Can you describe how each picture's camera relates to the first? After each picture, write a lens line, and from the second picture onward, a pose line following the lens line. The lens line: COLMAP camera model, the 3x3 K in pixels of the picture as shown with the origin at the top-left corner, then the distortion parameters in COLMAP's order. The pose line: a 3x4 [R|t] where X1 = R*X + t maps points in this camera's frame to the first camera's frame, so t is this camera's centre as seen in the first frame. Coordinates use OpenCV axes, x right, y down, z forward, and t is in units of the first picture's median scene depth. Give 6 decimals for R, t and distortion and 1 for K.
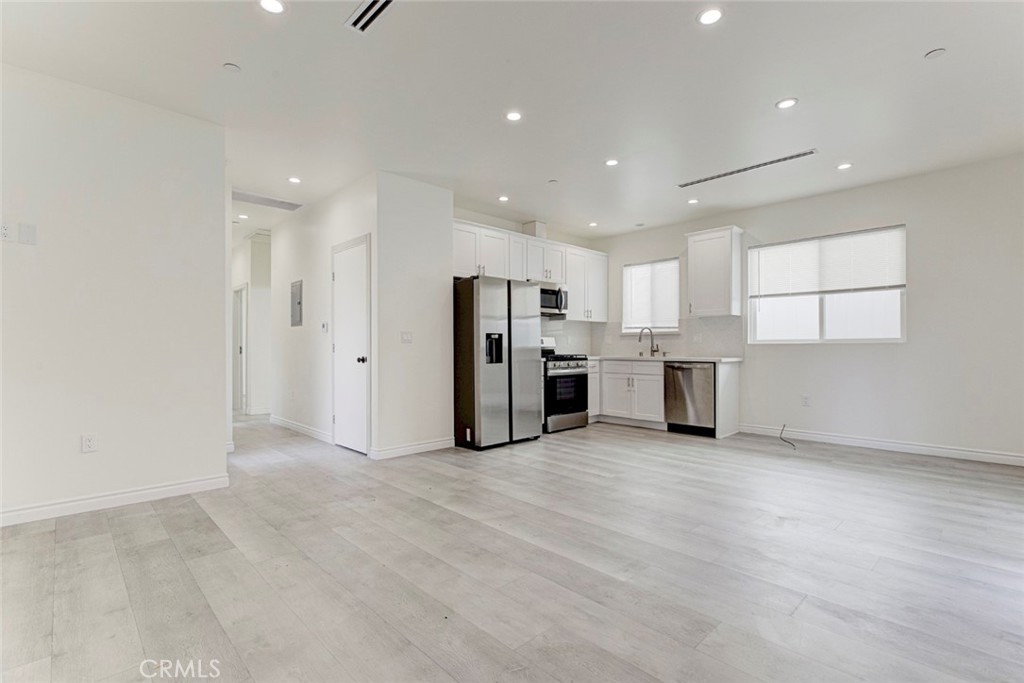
lens RADIAL K [[468.2, 0, 512.4], [0, 468.2, 345.3], [0, 0, 1]] dist [-0.000490, 0.001423]
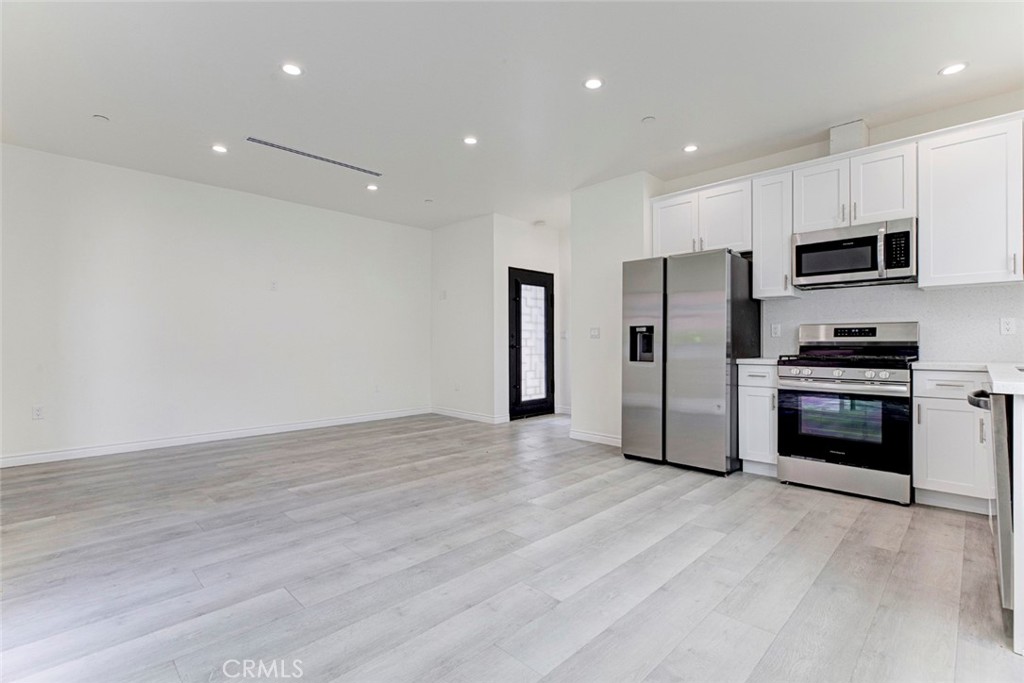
lens RADIAL K [[468.2, 0, 518.5], [0, 468.2, 341.6], [0, 0, 1]] dist [-0.000490, 0.001423]
pose [[0.031343, -0.000076, -0.999509, 0.801355], [0.007122, 0.999975, 0.000147, 0.001307], [0.999483, -0.007123, 0.031343, 0.748715]]
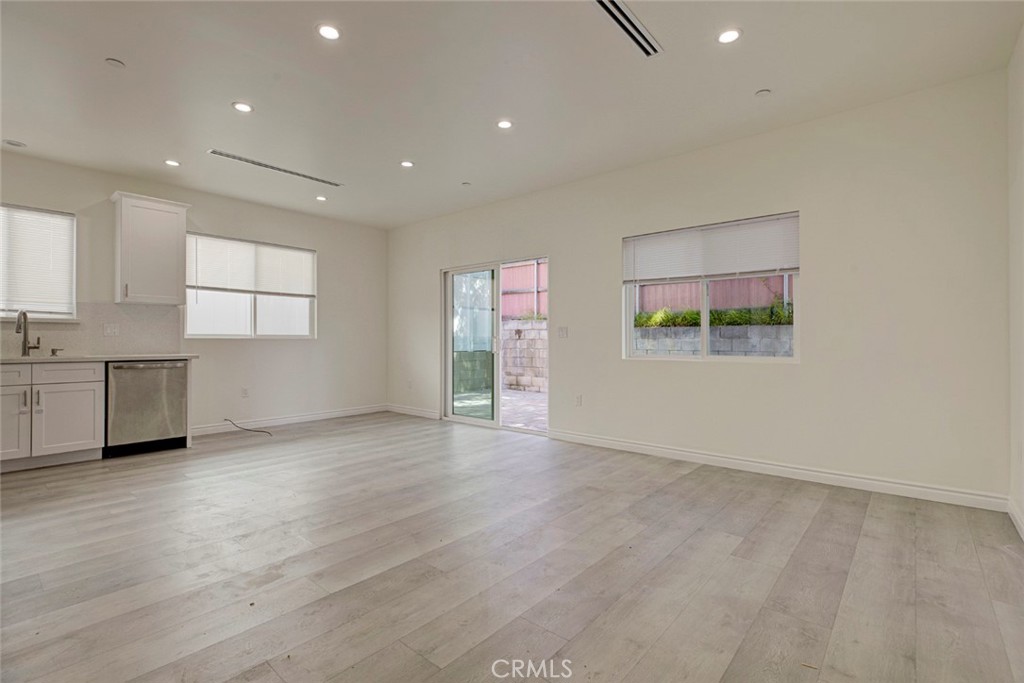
lens RADIAL K [[468.2, 0, 509.6], [0, 468.2, 338.4], [0, 0, 1]] dist [-0.000490, 0.001423]
pose [[-0.083129, 0.008114, 0.996506, -0.527157], [-0.004160, 0.999955, -0.008489, 0.003095], [-0.996530, -0.004852, -0.083092, 0.536356]]
